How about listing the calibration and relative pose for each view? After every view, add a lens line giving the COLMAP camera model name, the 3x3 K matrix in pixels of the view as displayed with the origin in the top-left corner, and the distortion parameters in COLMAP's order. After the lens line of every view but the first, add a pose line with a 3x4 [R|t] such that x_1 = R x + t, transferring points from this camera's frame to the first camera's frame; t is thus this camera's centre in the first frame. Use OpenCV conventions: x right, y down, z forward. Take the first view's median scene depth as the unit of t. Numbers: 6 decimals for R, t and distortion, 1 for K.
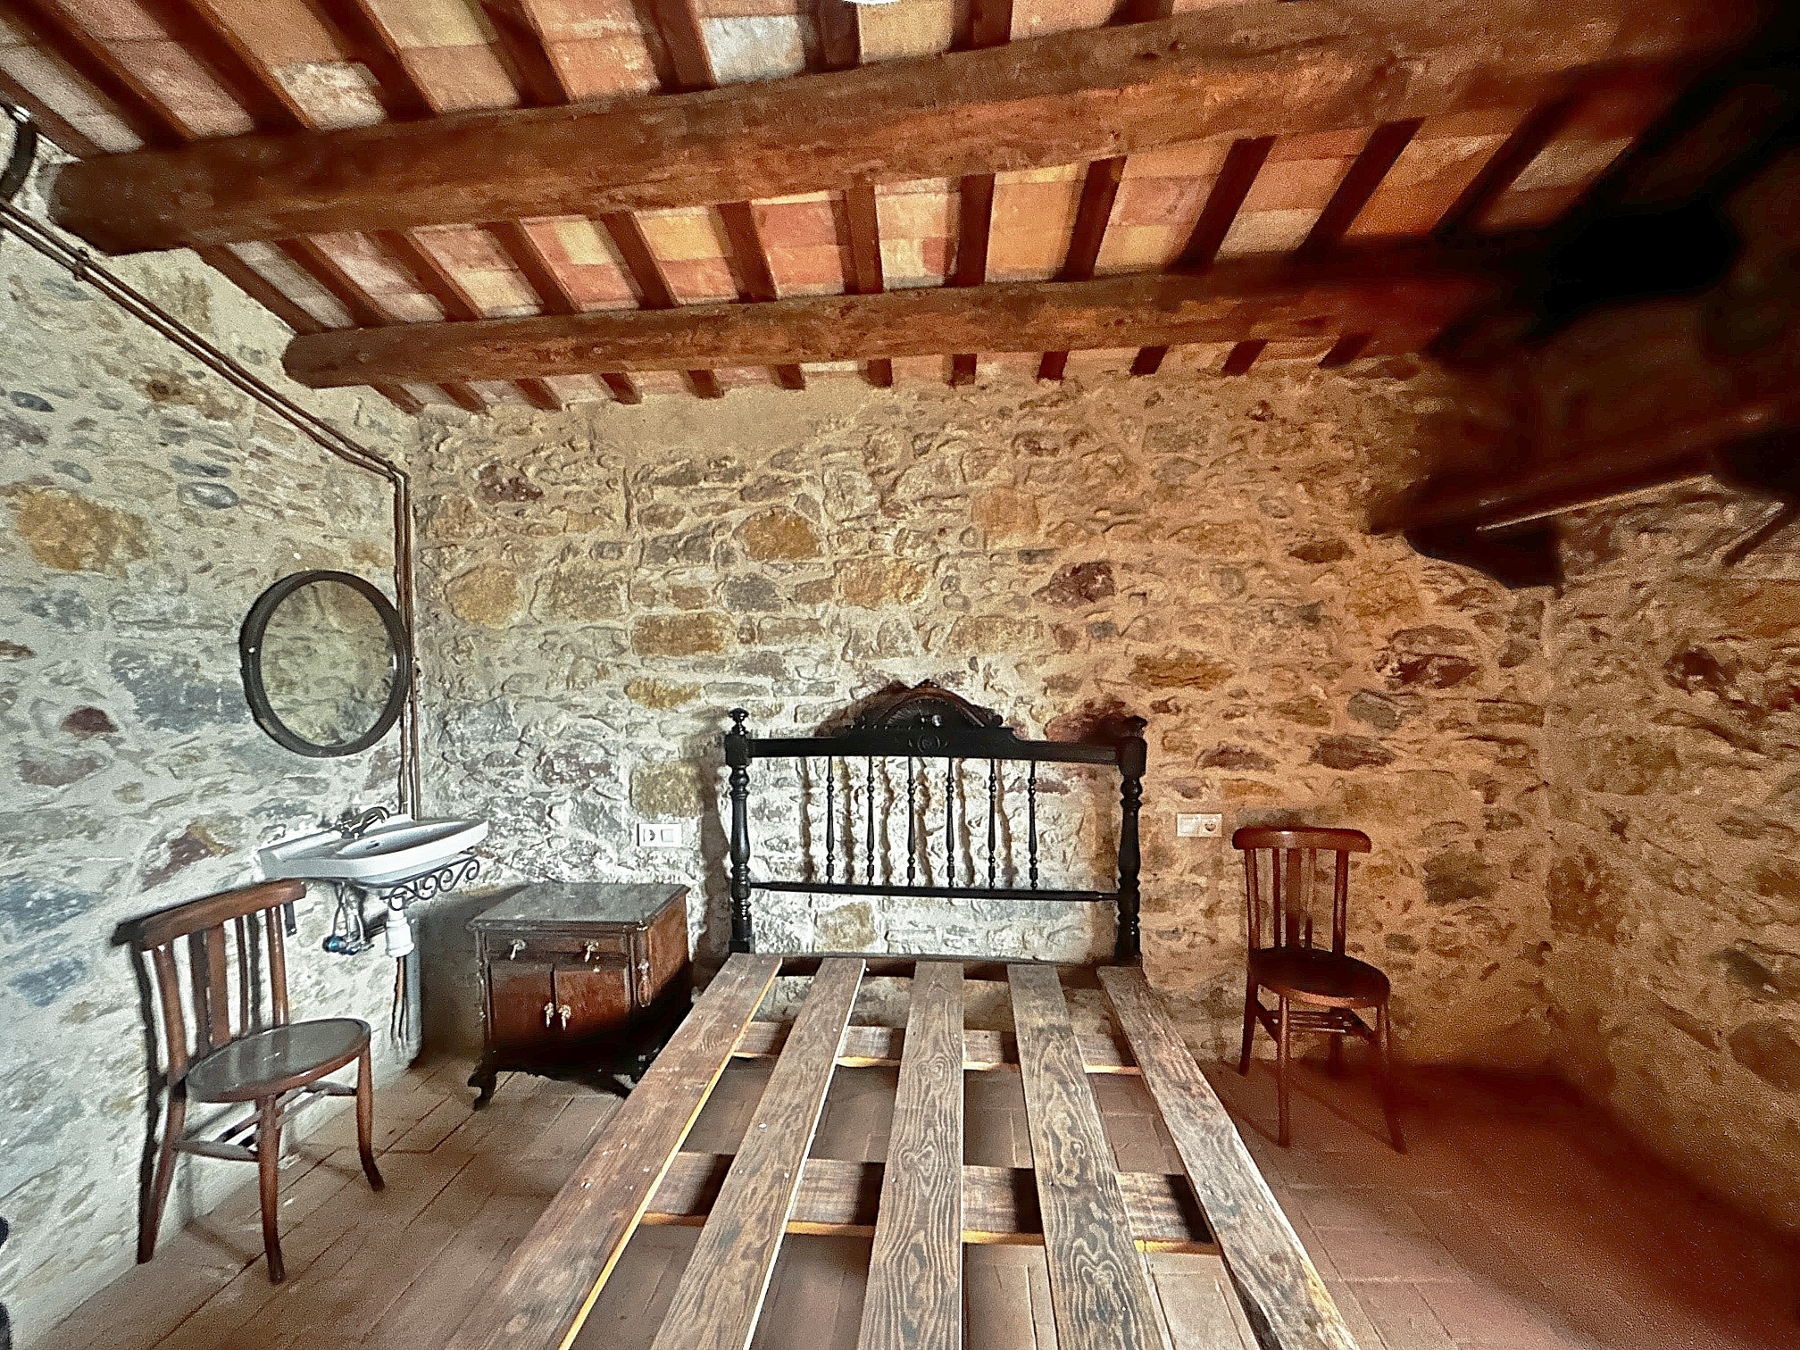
lens RADIAL K [[734.9, 0, 907.5], [0, 734.9, 676.7], [0, 0, 1]] dist [0.001757, -0.000414]
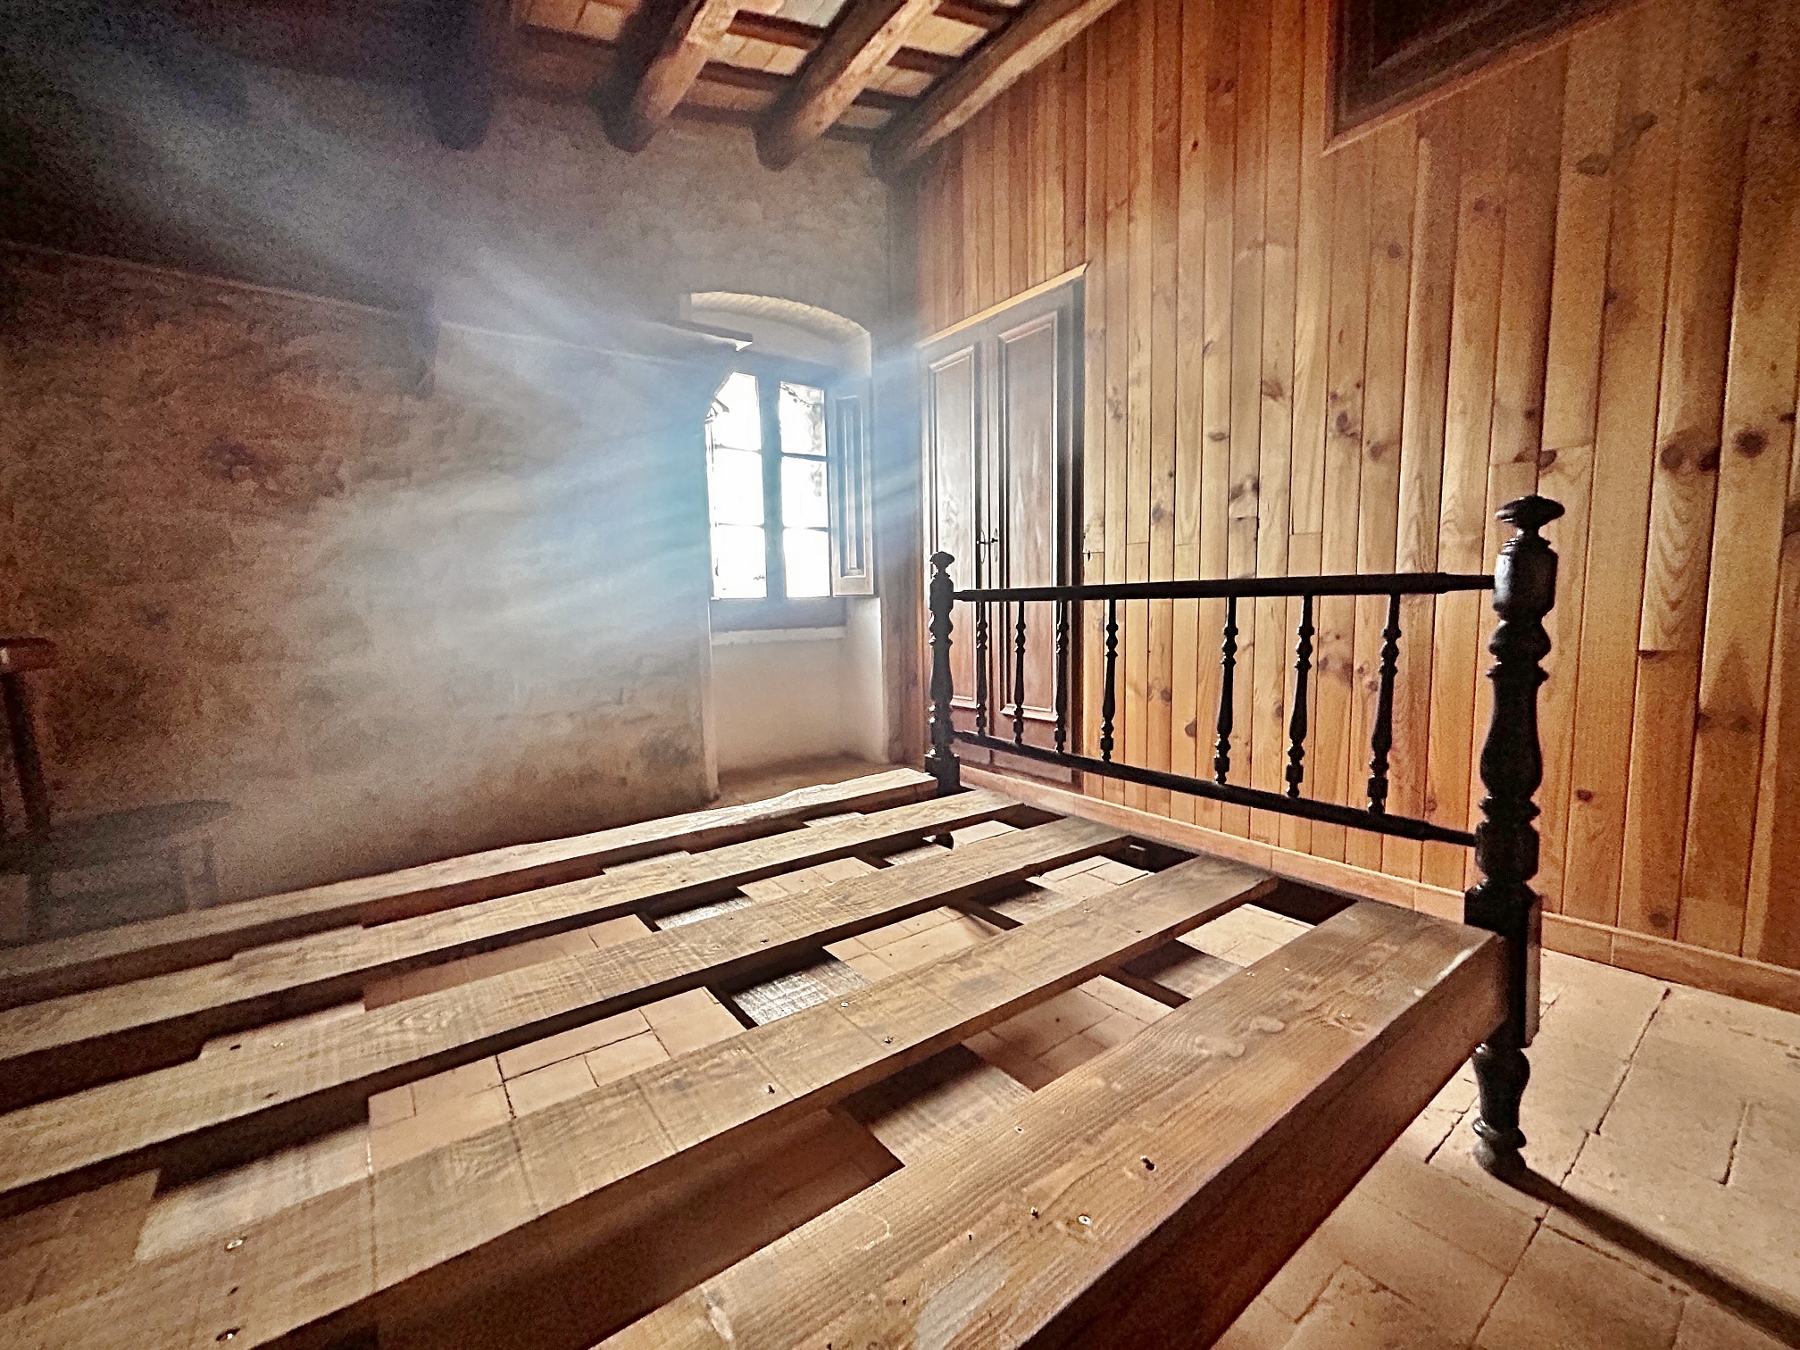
lens RADIAL K [[734.9, 0, 910.4], [0, 734.9, 684.0], [0, 0, 1]] dist [0.001757, -0.000414]
pose [[-0.661882, -0.061170, 0.747108, -0.483552], [0.054807, 0.990049, 0.129615, 0.228721], [-0.747602, 0.126737, -0.651943, 0.940609]]
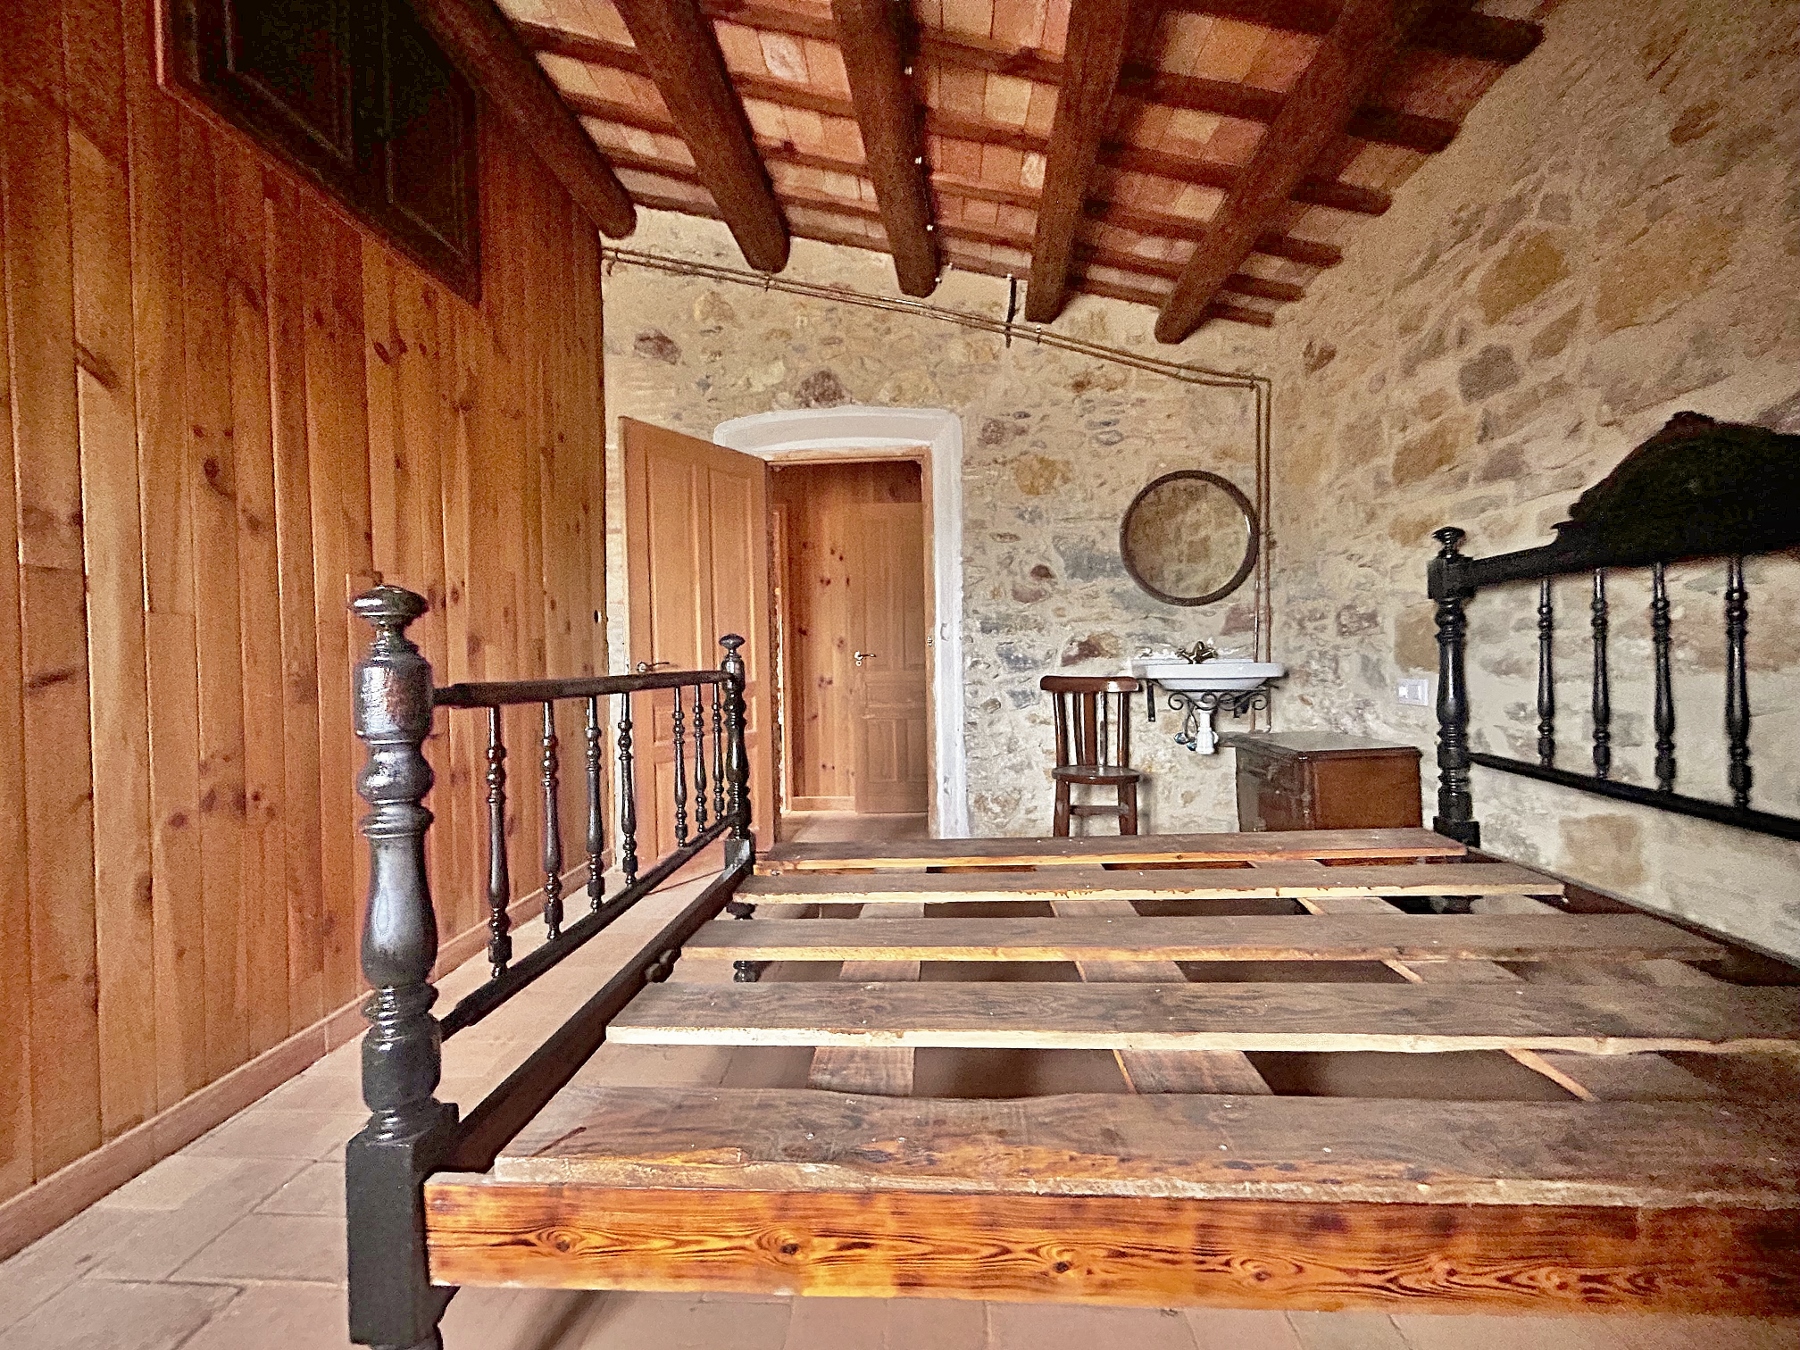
lens RADIAL K [[734.9, 0, 902.7], [0, 734.9, 674.7], [0, 0, 1]] dist [0.001757, -0.000414]
pose [[0.021584, 0.035804, -0.999126, 0.672714], [-0.004275, 0.999353, 0.035720, 0.214014], [0.999758, 0.003500, 0.021723, 0.482598]]
